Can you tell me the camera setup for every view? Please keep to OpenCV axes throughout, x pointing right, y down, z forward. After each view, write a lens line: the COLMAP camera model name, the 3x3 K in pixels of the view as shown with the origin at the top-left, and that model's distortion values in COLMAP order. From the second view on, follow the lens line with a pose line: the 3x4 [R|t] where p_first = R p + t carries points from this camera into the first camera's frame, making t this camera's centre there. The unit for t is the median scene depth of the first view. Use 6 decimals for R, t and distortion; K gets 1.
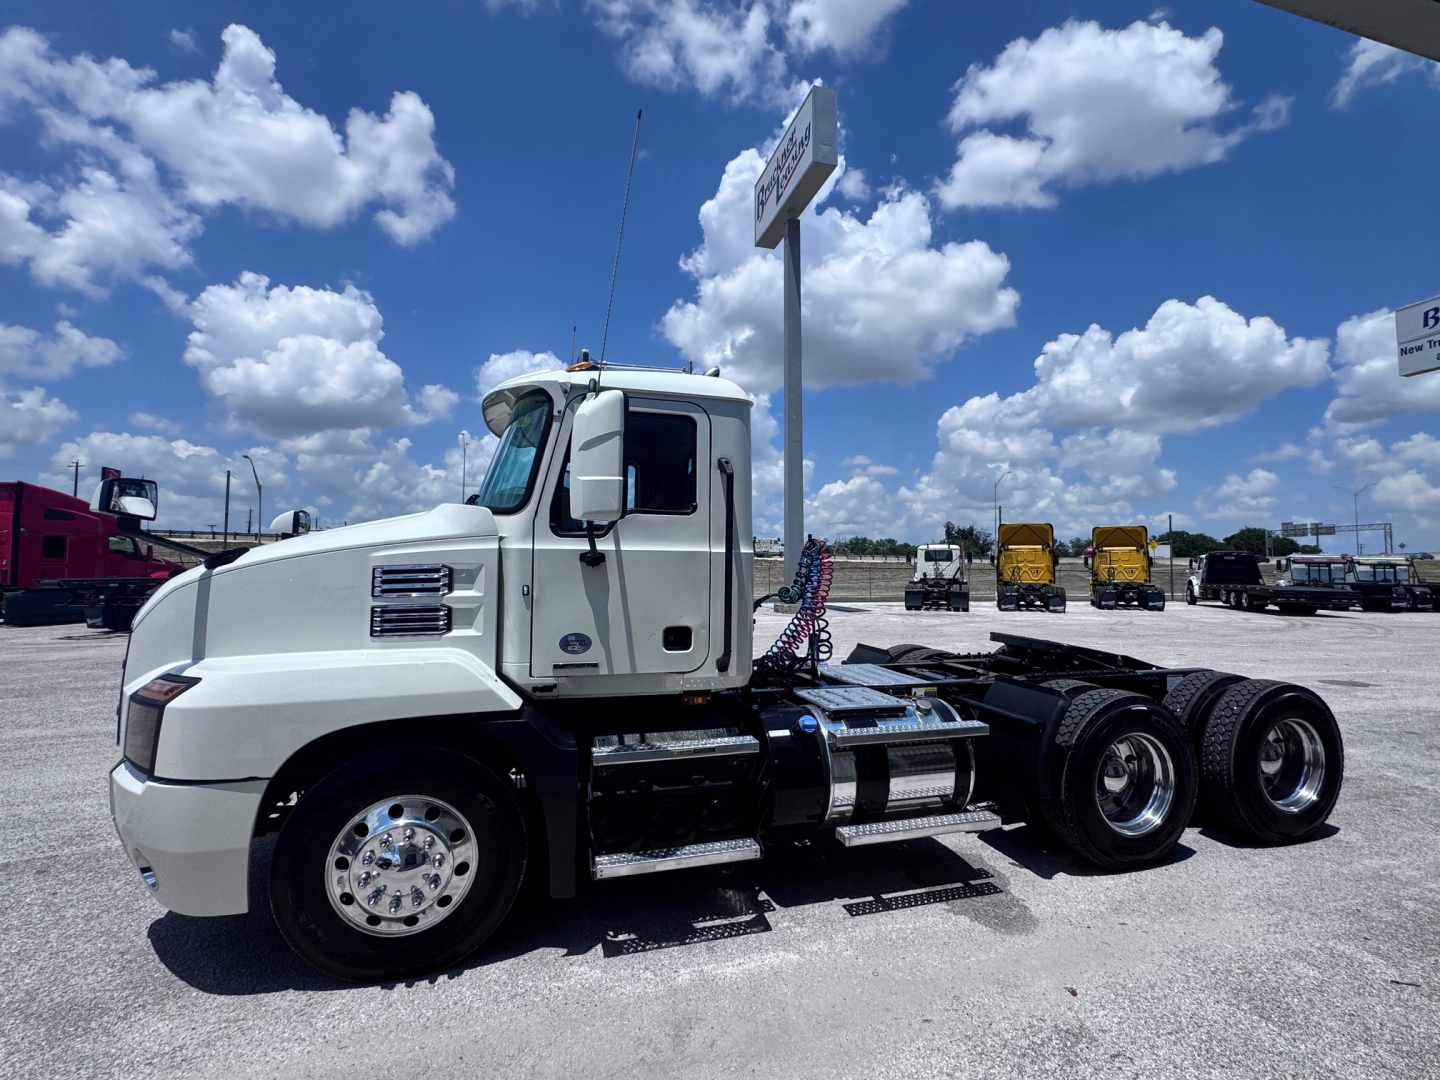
lens RADIAL K [[681.3, 0, 768.7], [0, 681.3, 528.2], [0, 0, 1]] dist [0.000766, 0.001604]
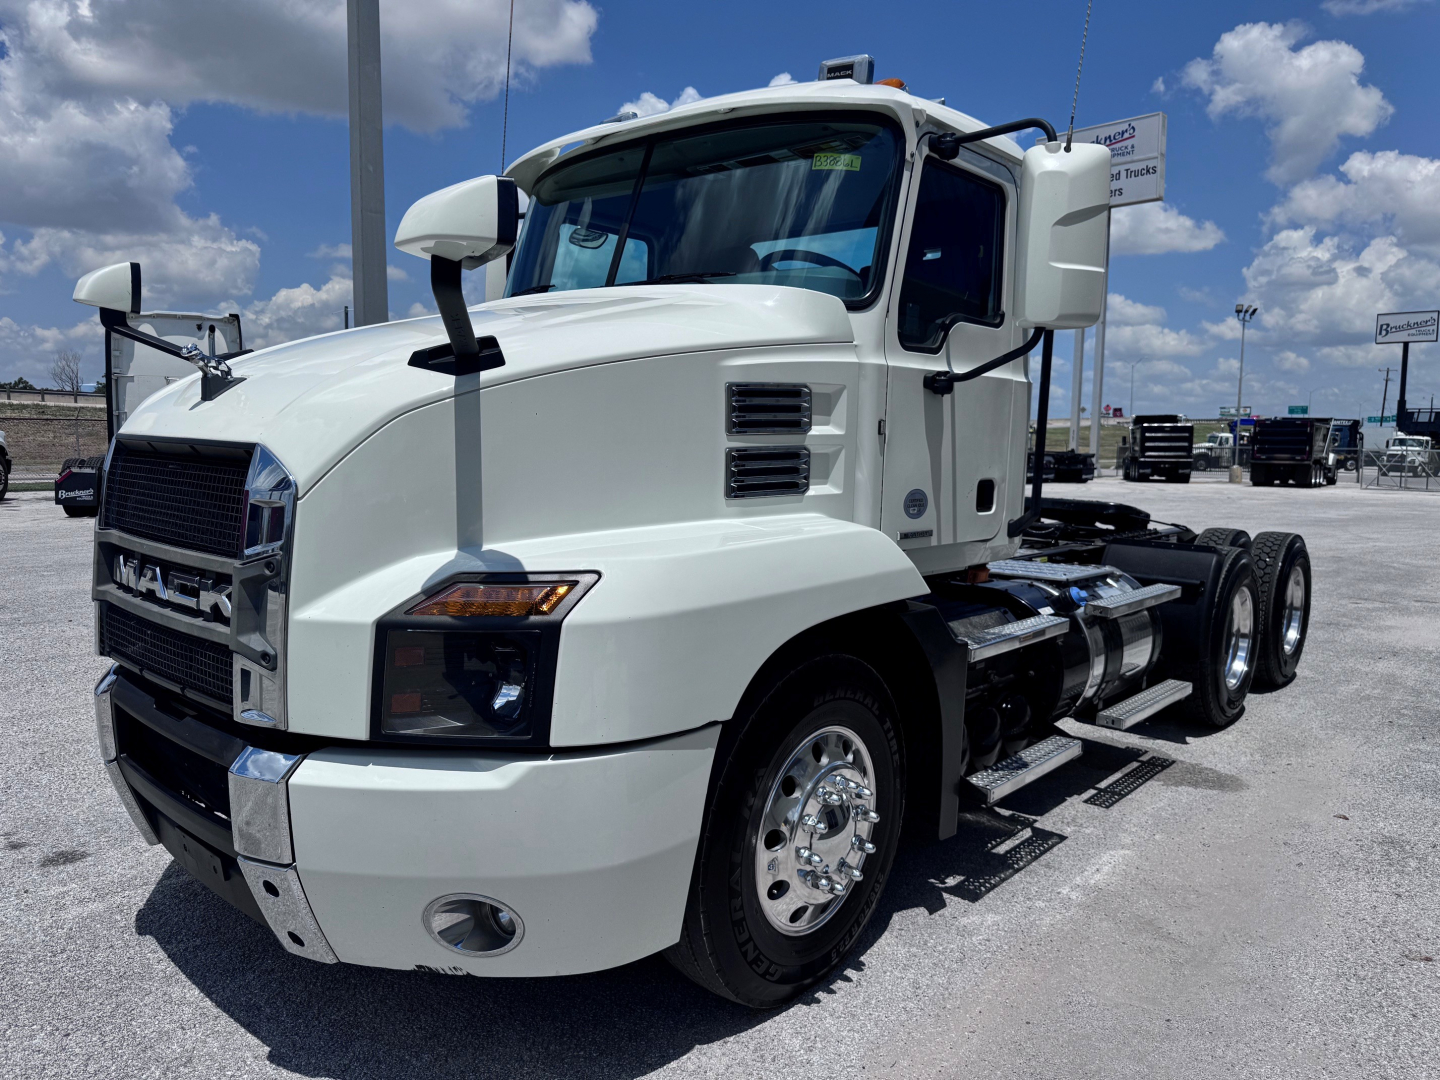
lens RADIAL K [[1016.1, 0, 812.4], [0, 1016.1, 530.8], [0, 0, 1]] dist [0.055106, -0.081297]
pose [[0.839491, -0.045551, 0.541461, -0.063789], [-0.037629, 0.989214, 0.141558, 0.003539], [-0.542070, -0.139211, 0.828722, 0.012440]]
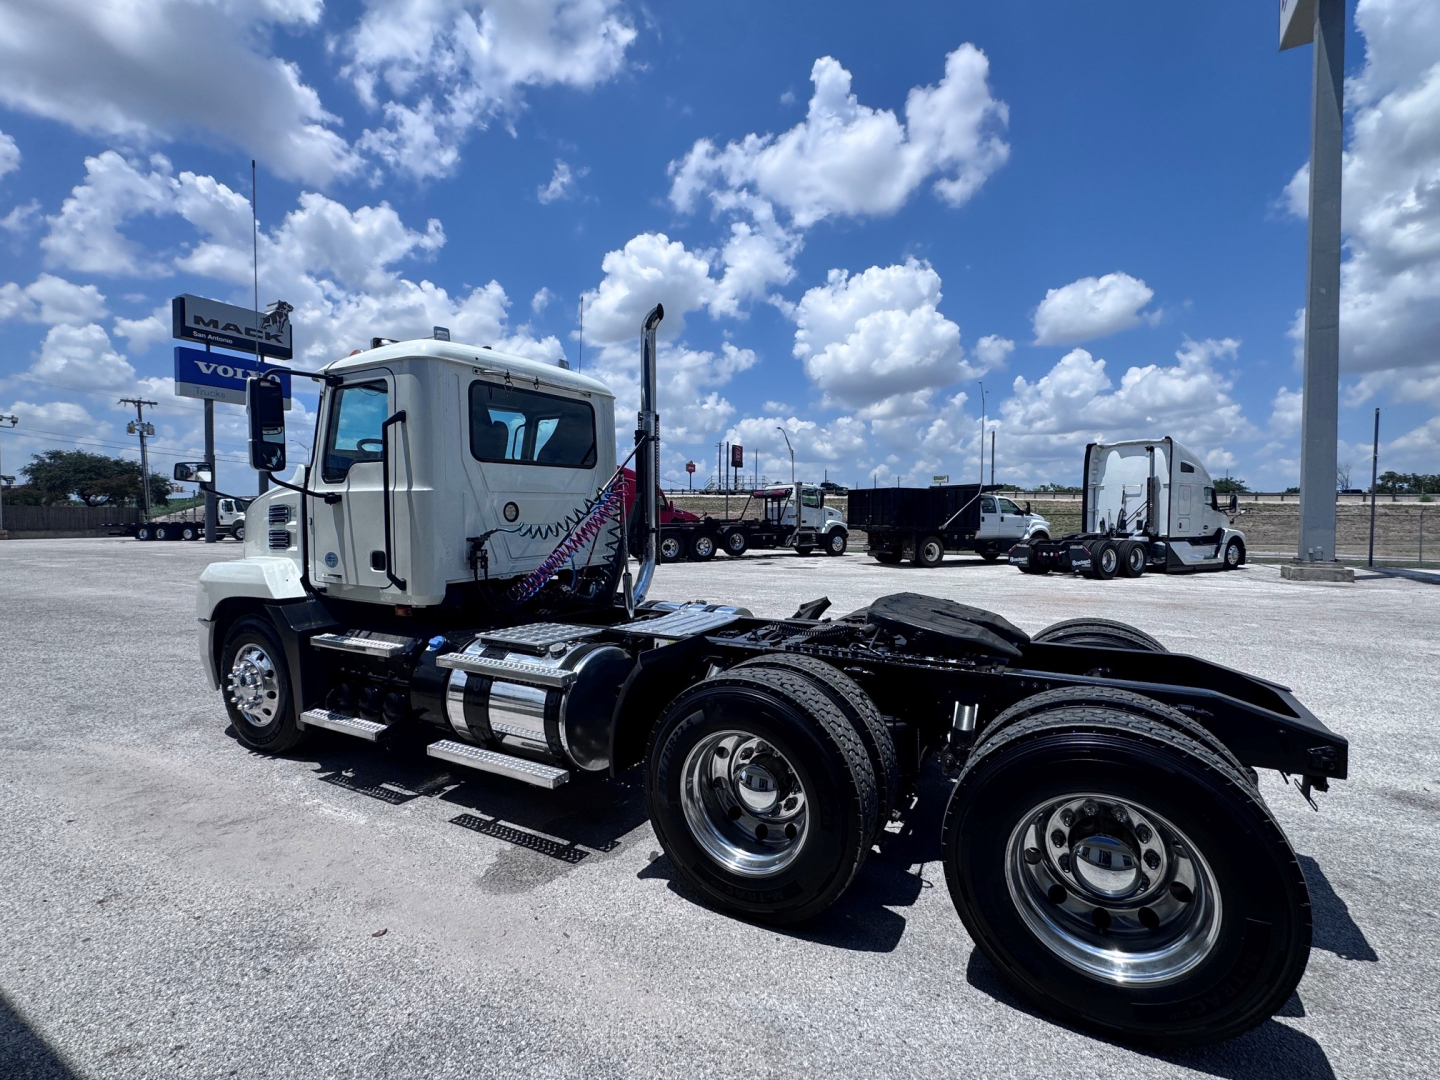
lens RADIAL K [[717.2, 0, 756.1], [0, 717.2, 517.8], [0, 0, 1]] dist [-0.000831, -0.000226]
pose [[0.667723, -0.001100, -0.744409, 0.094631], [0.042513, 0.998423, 0.036658, 0.004478], [0.743195, -0.056124, 0.666717, 0.045353]]
